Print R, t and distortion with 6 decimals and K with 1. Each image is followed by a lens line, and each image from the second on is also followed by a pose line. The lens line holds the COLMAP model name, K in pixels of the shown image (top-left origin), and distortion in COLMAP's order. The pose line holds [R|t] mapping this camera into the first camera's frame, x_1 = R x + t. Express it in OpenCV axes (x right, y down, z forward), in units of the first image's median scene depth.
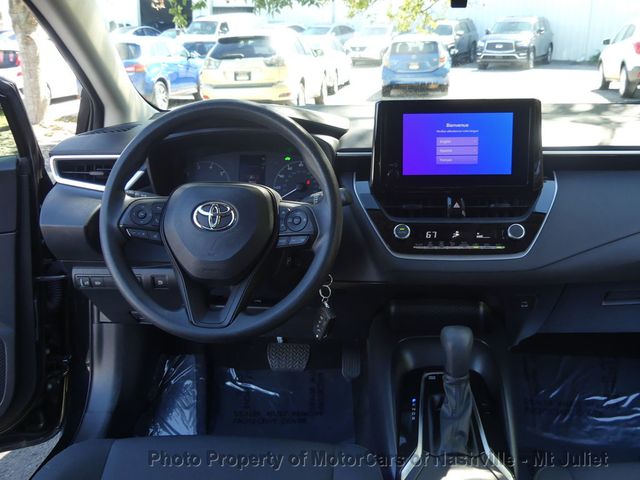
lens RADIAL K [[684.7, 0, 318.1], [0, 684.7, 243.3], [0, 0, 1]] dist [0.007403, 0.012279]
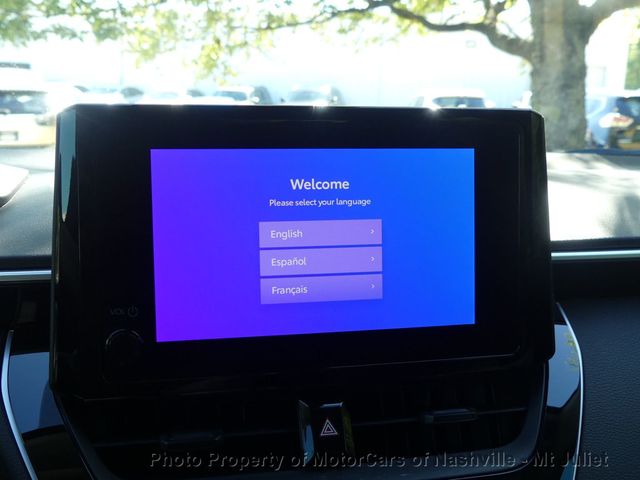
lens RADIAL K [[713.8, 0, 320.0], [0, 713.8, 240.0], [0, 0, 1]] dist [-0.021391, -0.013532]
pose [[0.958982, -0.018530, 0.282862, 0.102424], [0.047860, 0.994120, -0.097135, -0.108625], [-0.279399, 0.106688, 0.954230, 0.652808]]
